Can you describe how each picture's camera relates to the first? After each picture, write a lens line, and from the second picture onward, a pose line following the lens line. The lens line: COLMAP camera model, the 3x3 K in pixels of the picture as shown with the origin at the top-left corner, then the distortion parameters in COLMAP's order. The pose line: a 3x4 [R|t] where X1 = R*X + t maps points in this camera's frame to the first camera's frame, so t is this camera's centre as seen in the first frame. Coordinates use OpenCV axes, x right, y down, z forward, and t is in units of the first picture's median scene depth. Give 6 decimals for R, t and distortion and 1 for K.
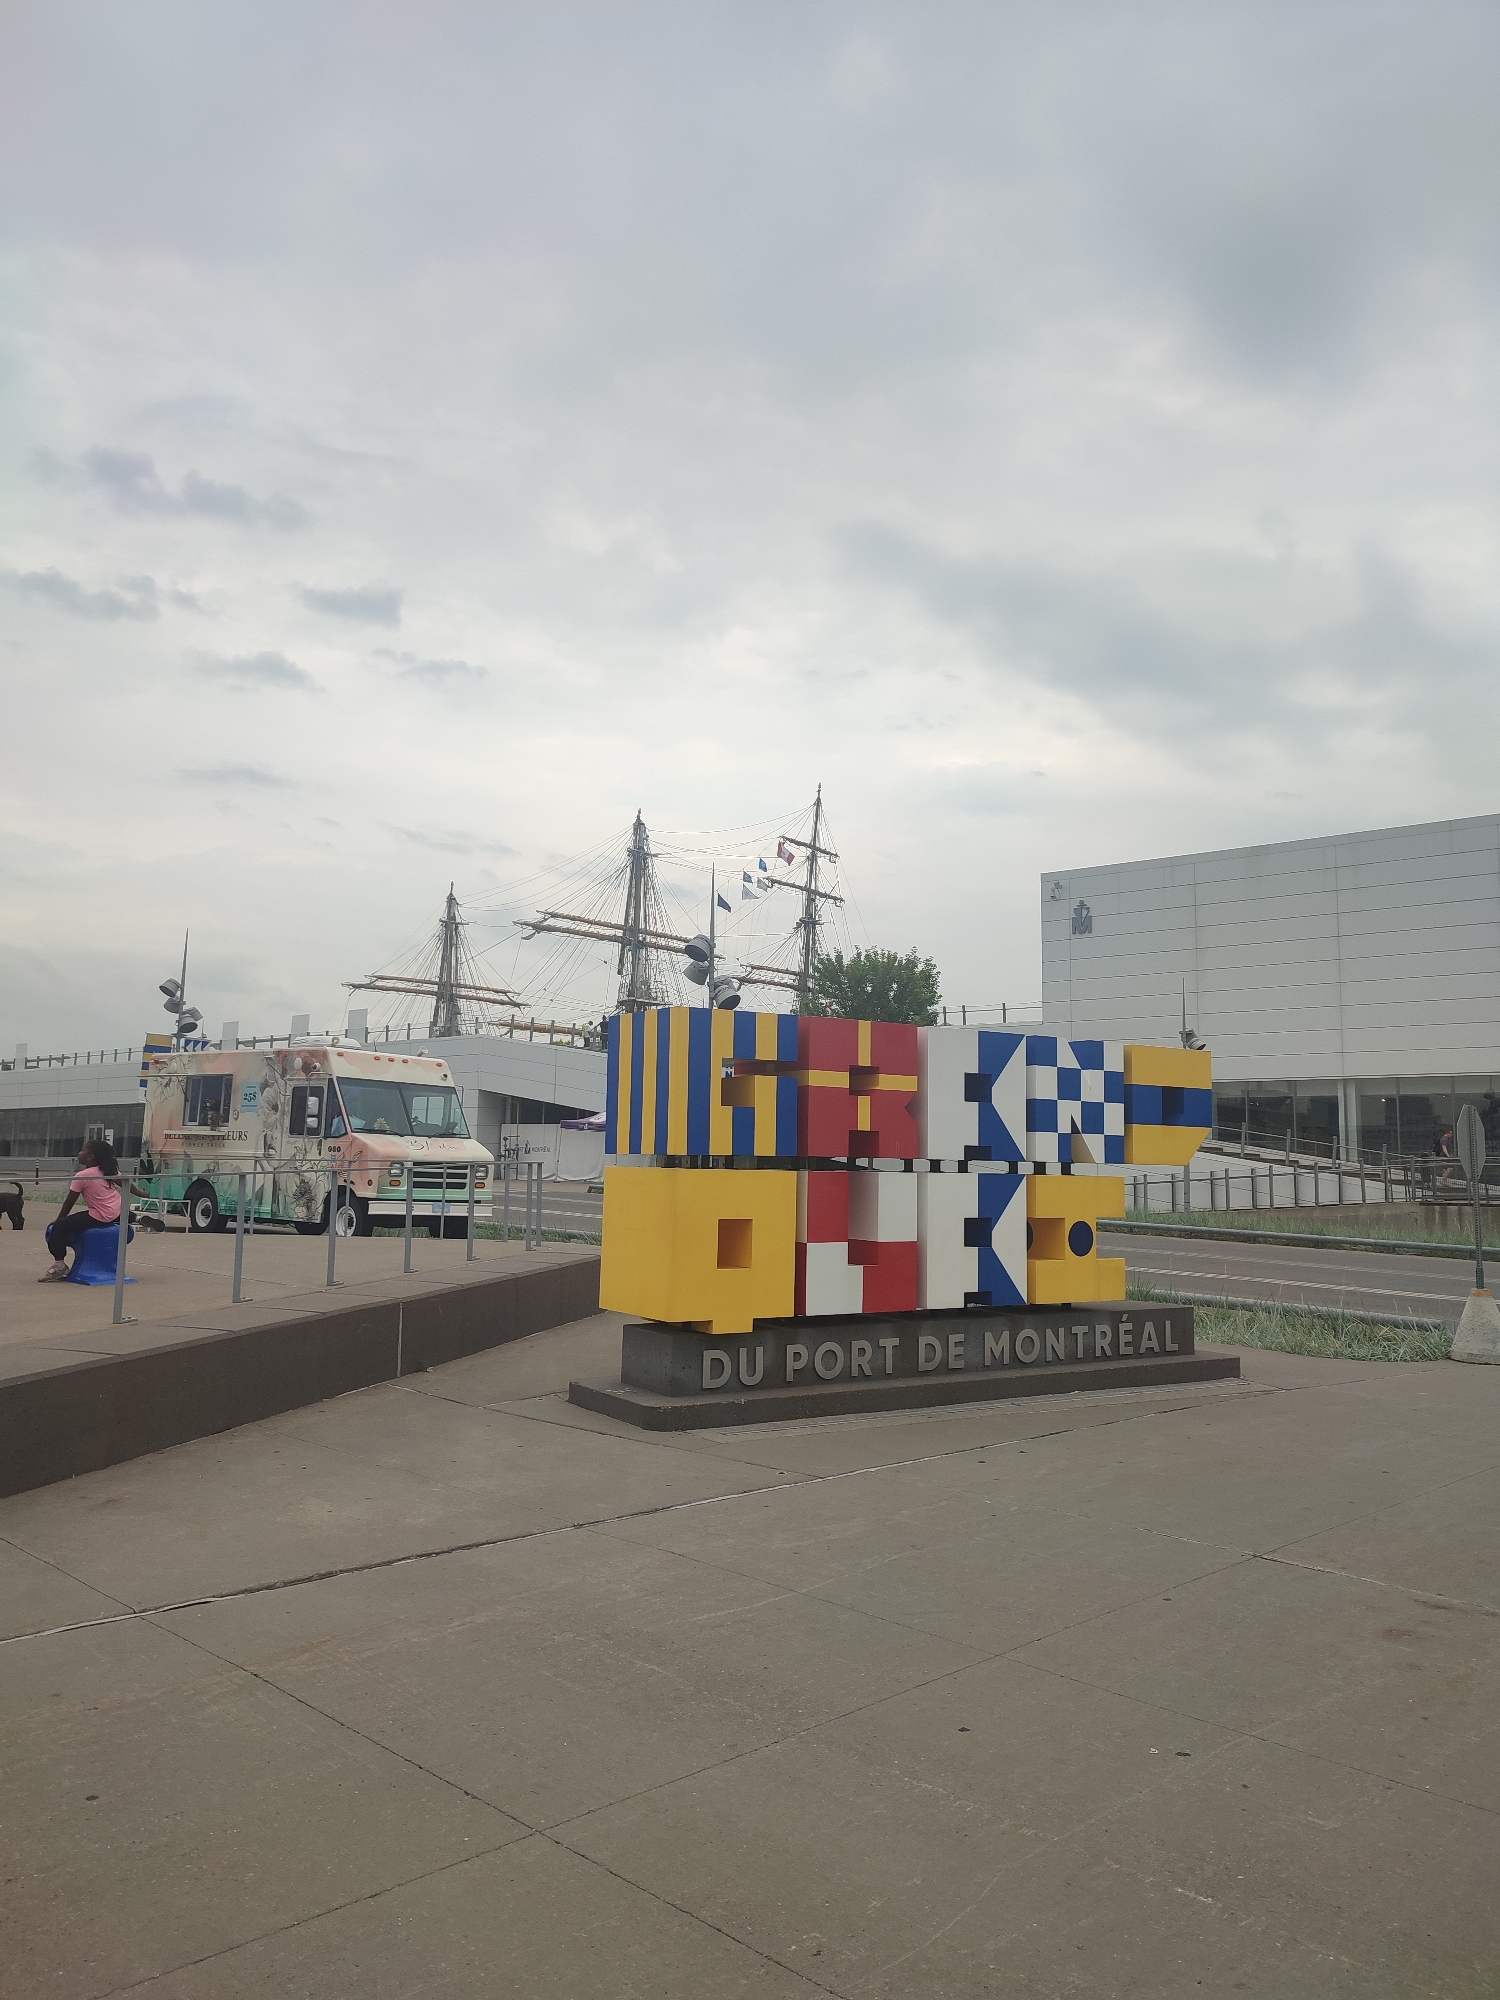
lens RADIAL K [[1464.4, 0, 750.0], [0, 1464.4, 1000.0], [0, 0, 1]] dist [0.328148, 0.000906]
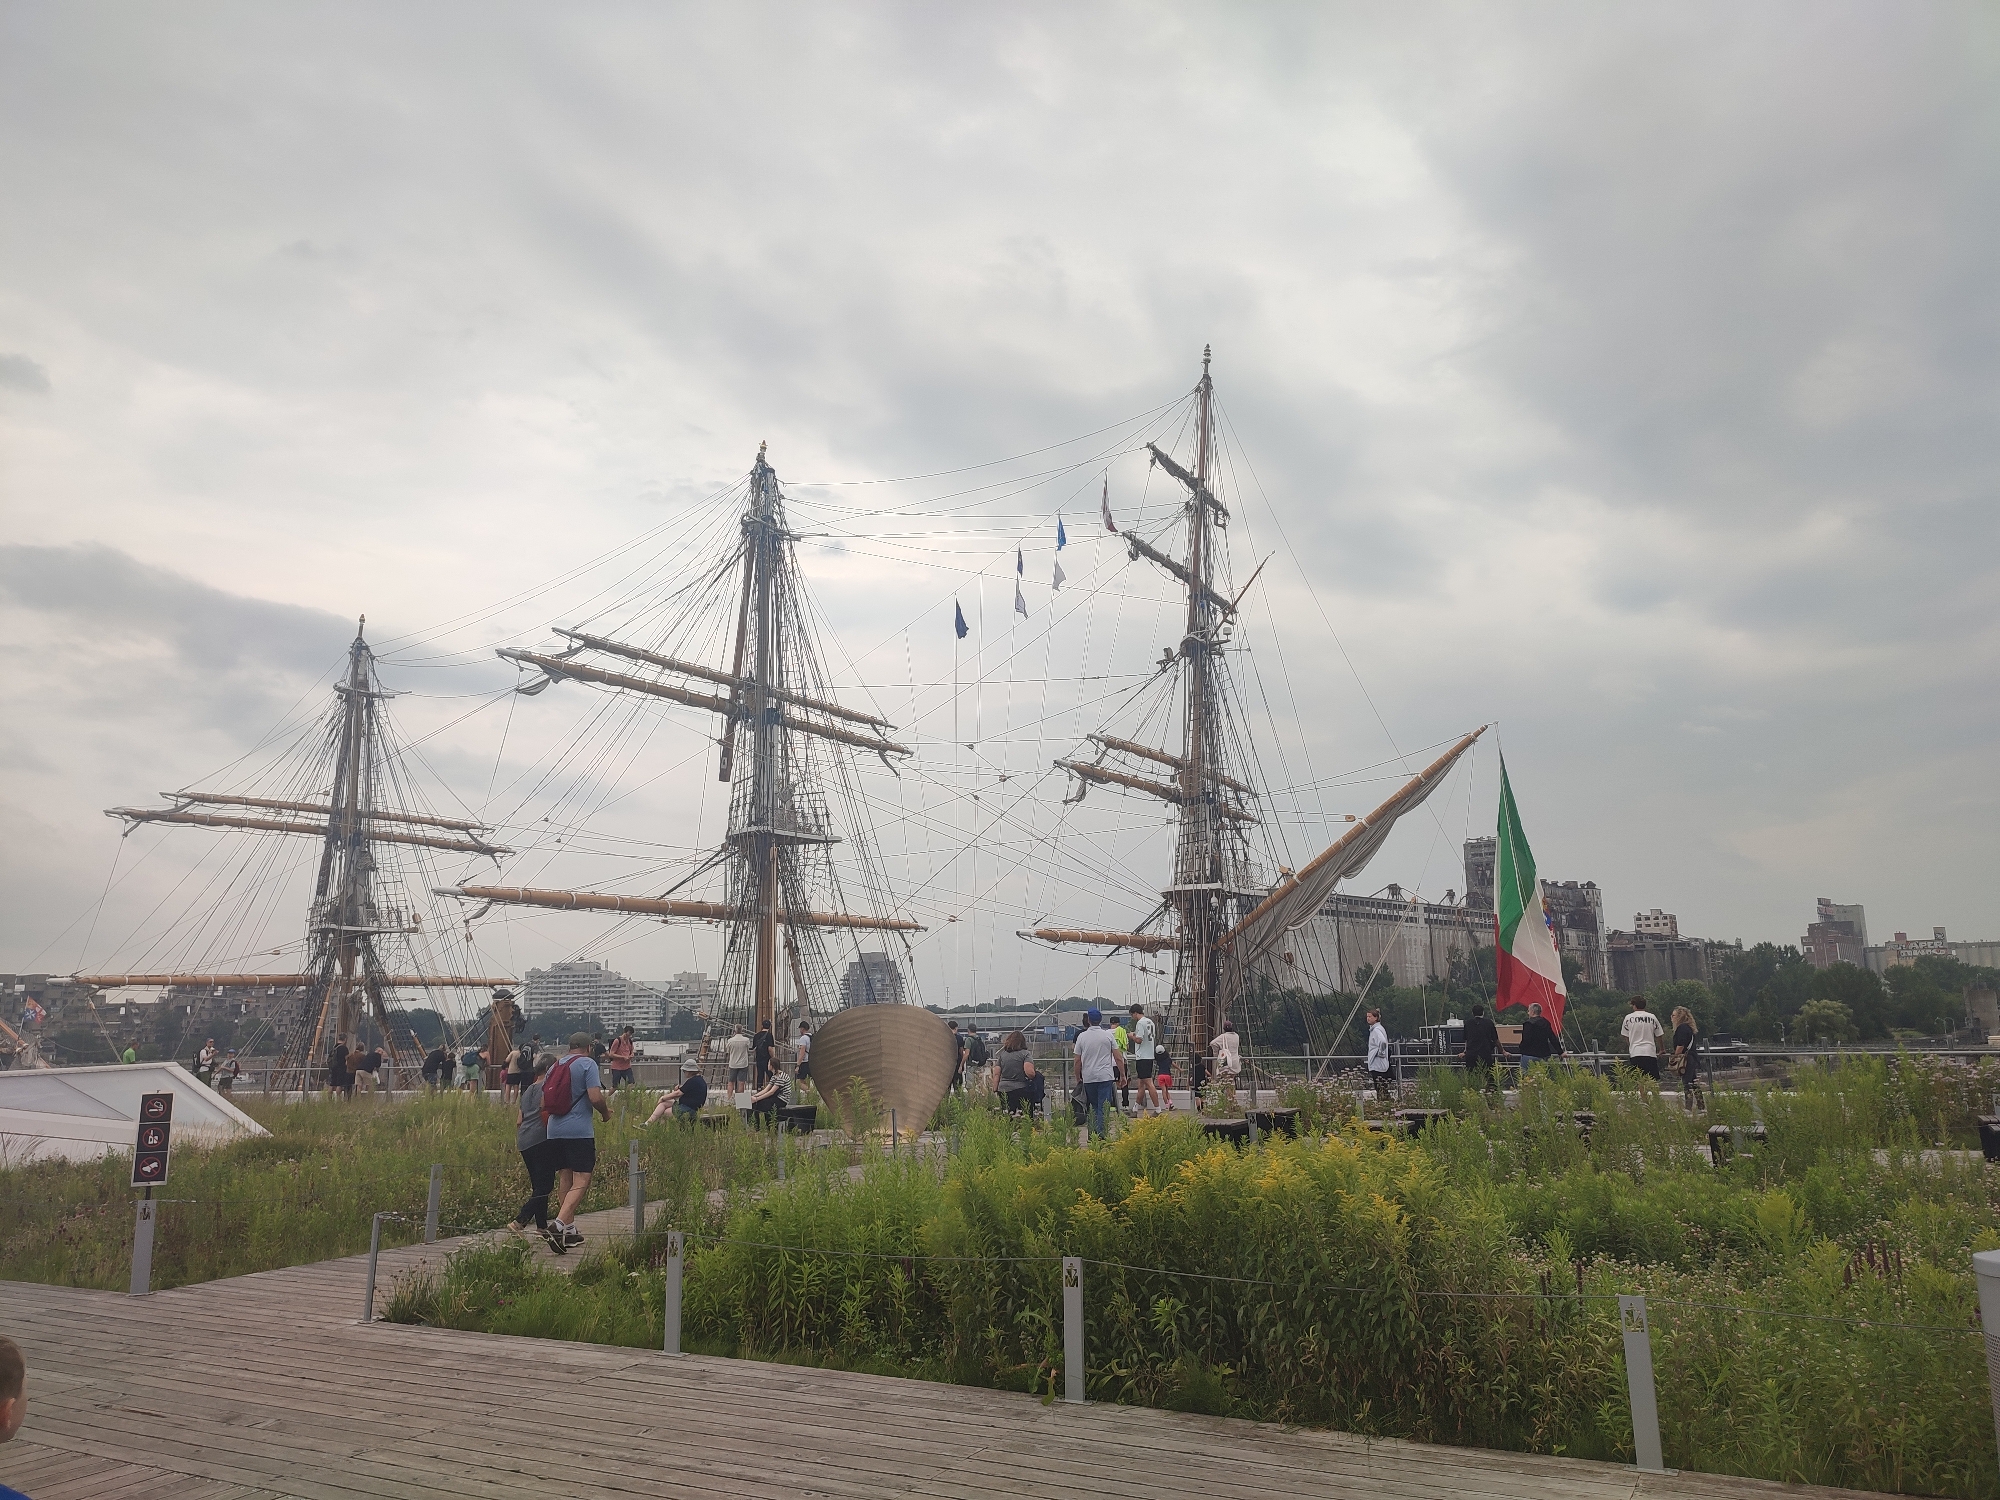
lens RADIAL K [[1479.6, 0, 1025.5], [0, 1479.6, 757.1], [0, 0, 1]] dist [0.038261, 0.004724]
pose [[0.979326, -0.005676, 0.202207, -0.089969], [0.017464, 0.998247, -0.056558, 0.004118], [-0.201531, 0.058920, 0.977708, 0.508431]]
